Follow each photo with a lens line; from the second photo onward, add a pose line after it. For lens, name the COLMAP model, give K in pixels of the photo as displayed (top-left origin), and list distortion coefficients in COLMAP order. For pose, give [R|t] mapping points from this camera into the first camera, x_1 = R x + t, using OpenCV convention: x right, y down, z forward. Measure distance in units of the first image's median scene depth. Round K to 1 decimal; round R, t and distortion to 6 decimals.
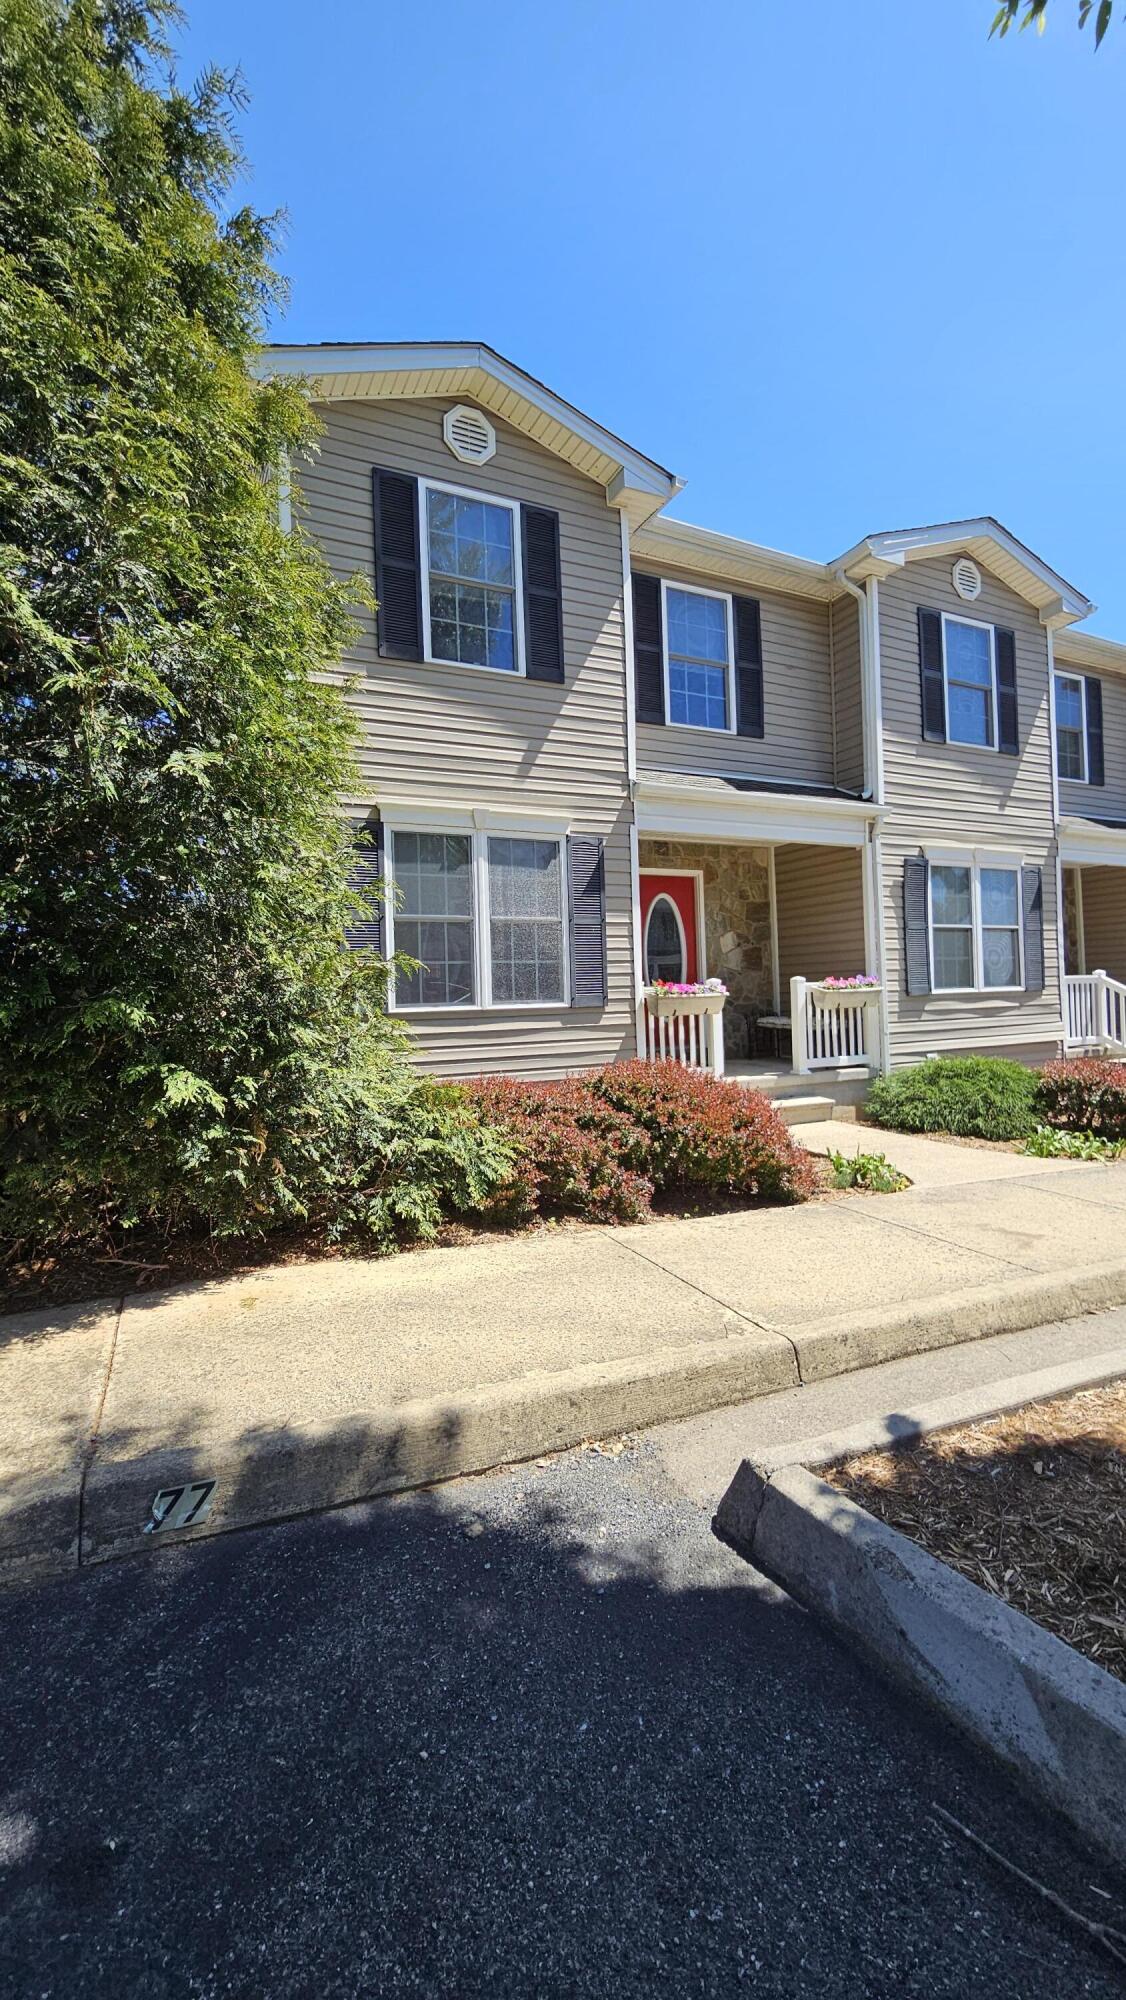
lens RADIAL K [[817.8, 0, 562.3], [0, 817.8, 993.5], [0, 0, 1]] dist [-0.003801, -0.000068]
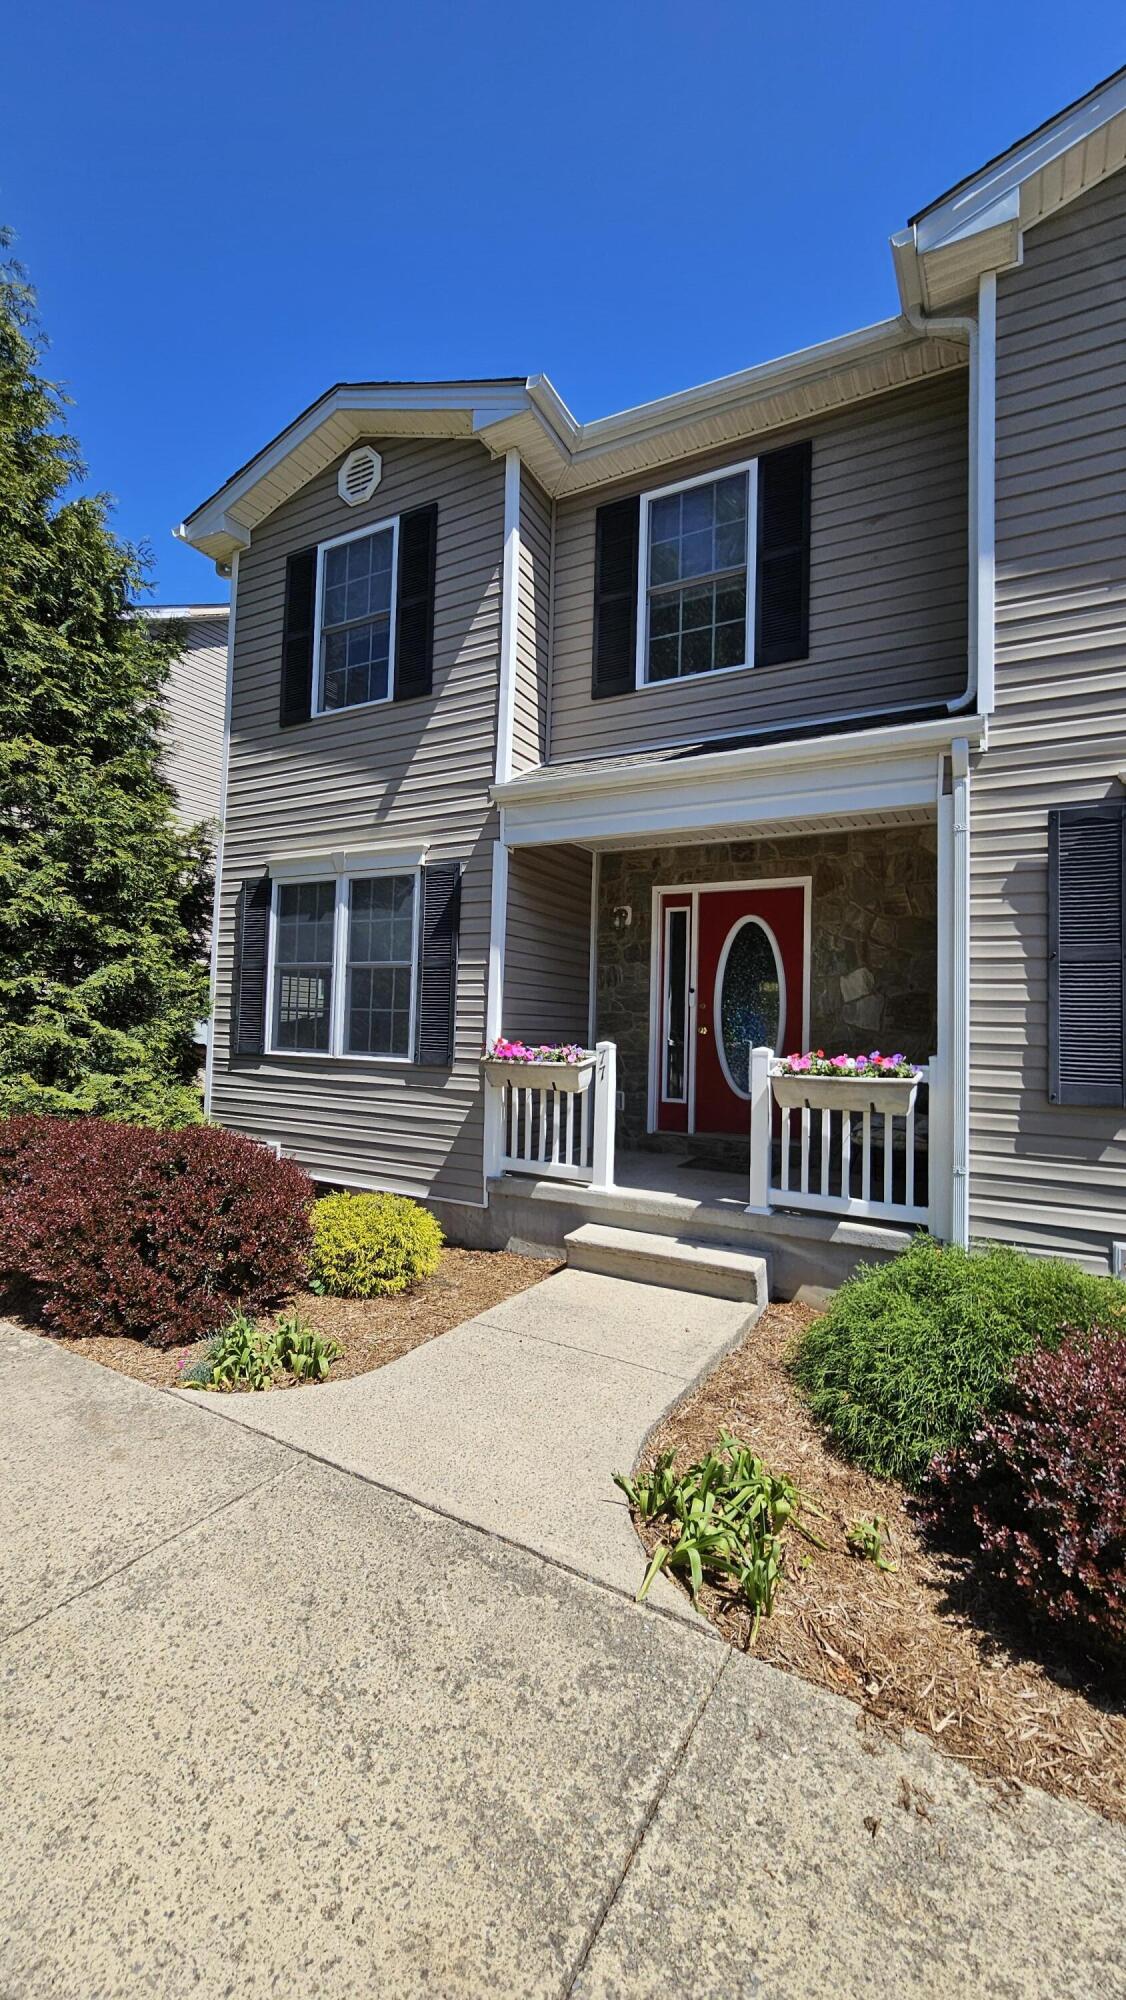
lens RADIAL K [[817.8, 0, 562.5], [0, 817.8, 998.7], [0, 0, 1]] dist [-0.003801, -0.000068]
pose [[0.575707, 0.015716, -0.817505, 0.785027], [-0.042989, 0.999014, -0.011068, -0.048461], [0.816525, 0.041516, 0.575815, 0.611681]]
